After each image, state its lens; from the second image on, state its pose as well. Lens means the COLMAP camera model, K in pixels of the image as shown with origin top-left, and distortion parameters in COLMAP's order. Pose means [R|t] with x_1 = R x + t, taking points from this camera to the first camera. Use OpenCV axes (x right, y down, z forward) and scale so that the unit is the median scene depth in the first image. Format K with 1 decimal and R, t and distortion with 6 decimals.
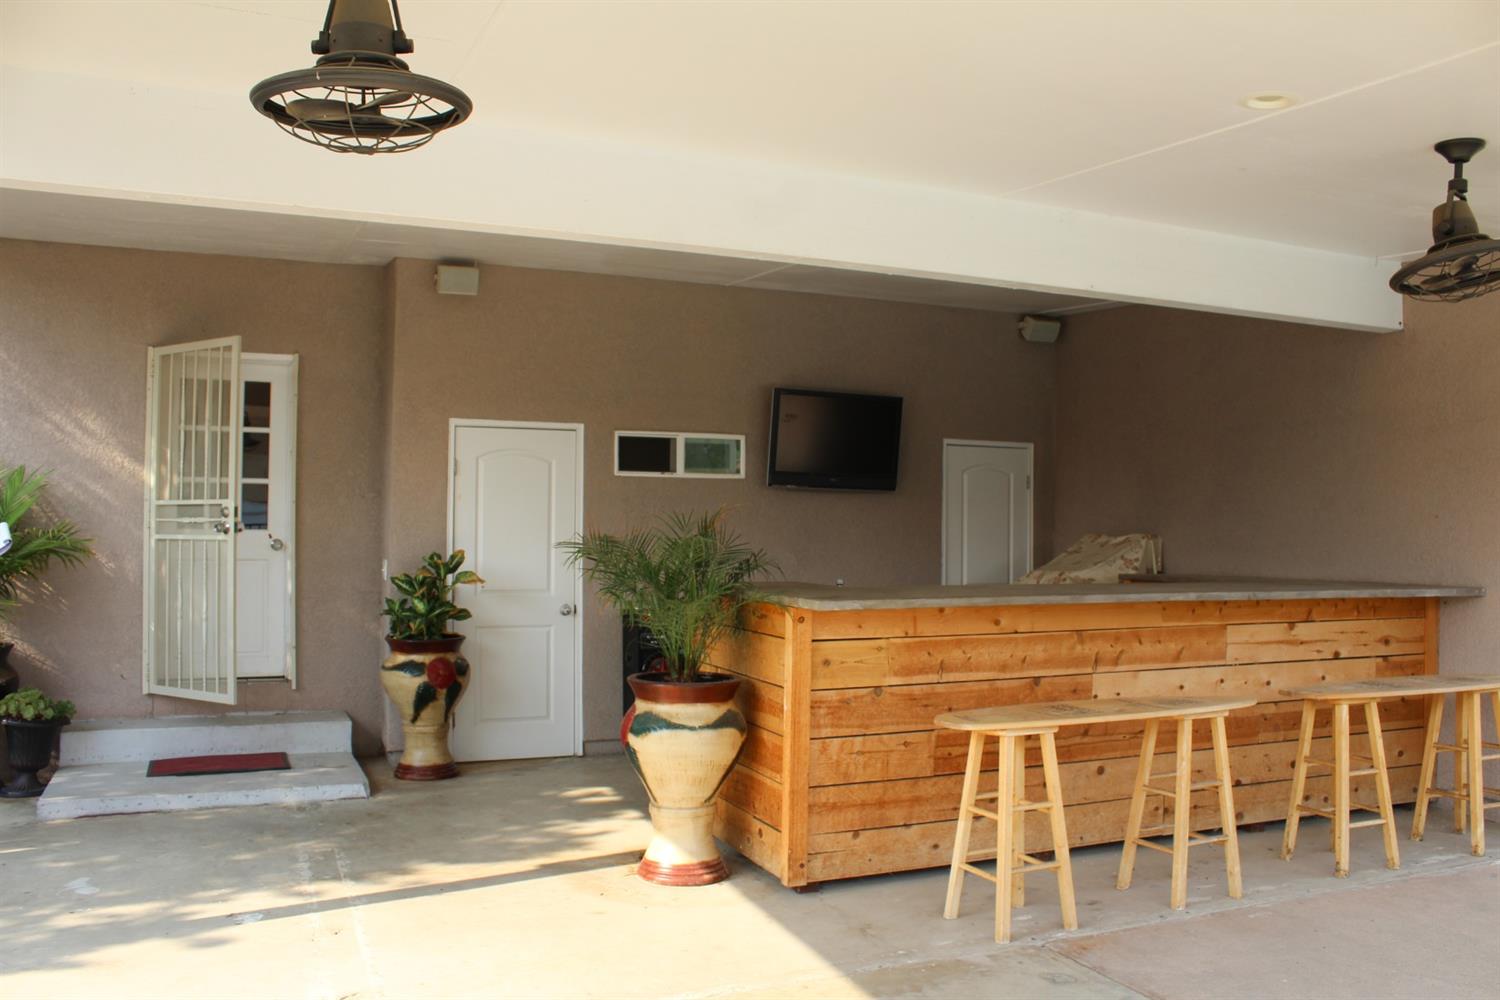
lens RADIAL K [[1246.1, 0, 753.2], [0, 1246.1, 505.4], [0, 0, 1]] dist [-0.167226, 0.154760]
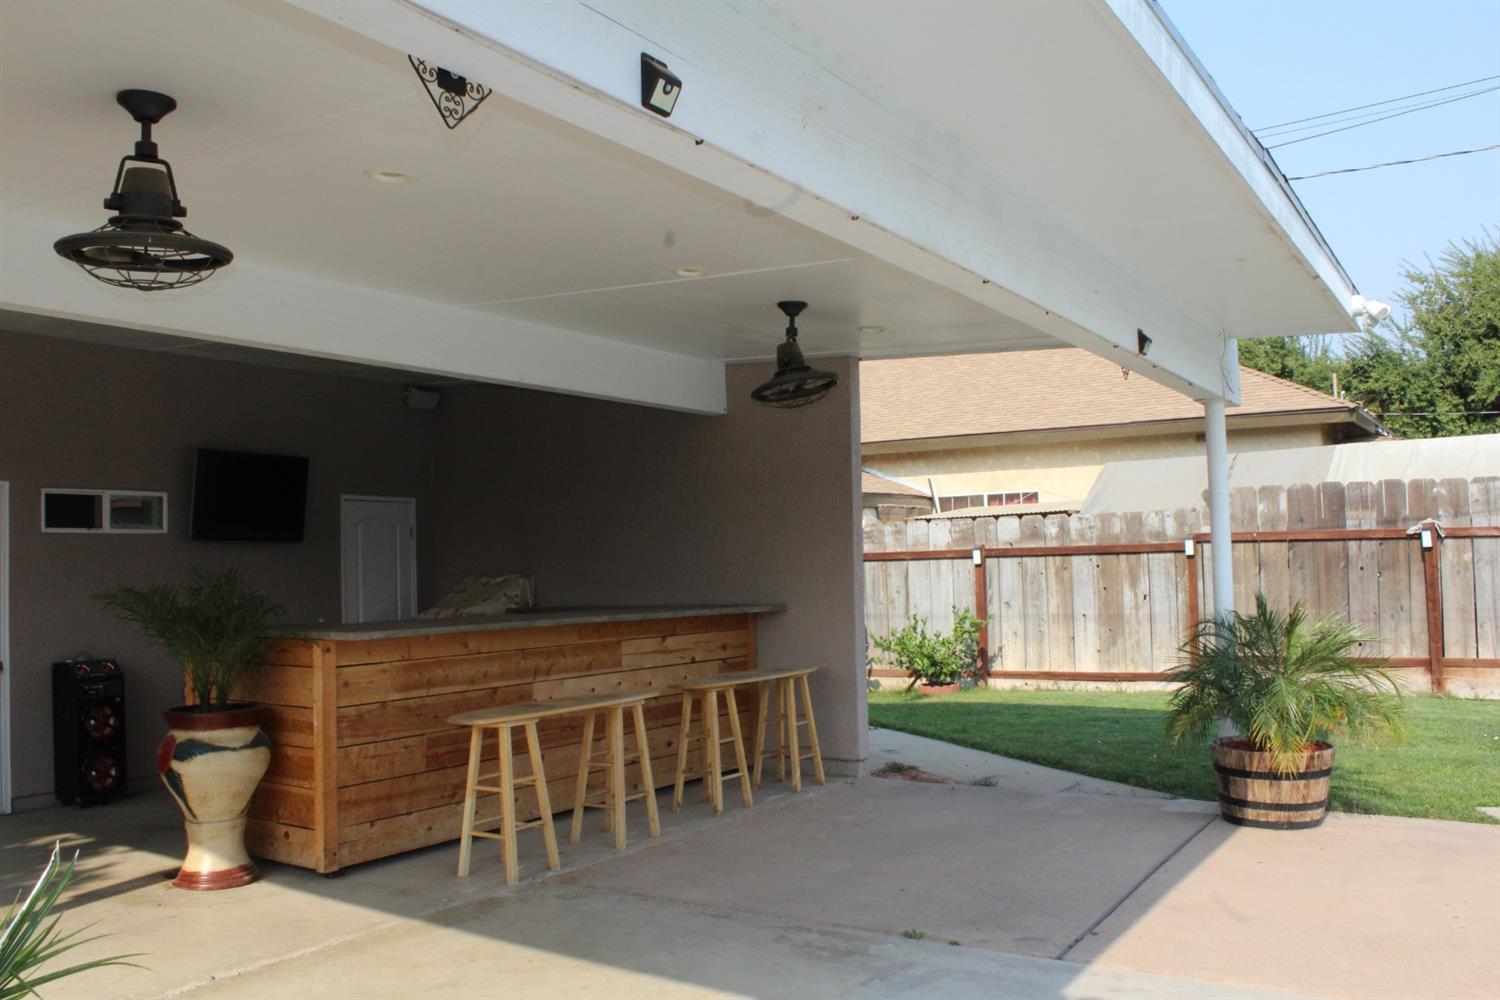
lens RADIAL K [[1246.1, 0, 753.2], [0, 1246.1, 505.4], [0, 0, 1]] dist [-0.167226, 0.154760]
pose [[0.835004, -0.003967, 0.550230, -0.257065], [0.024438, 0.999255, -0.029882, -0.003640], [-0.549702, 0.038398, 0.834478, -0.221624]]
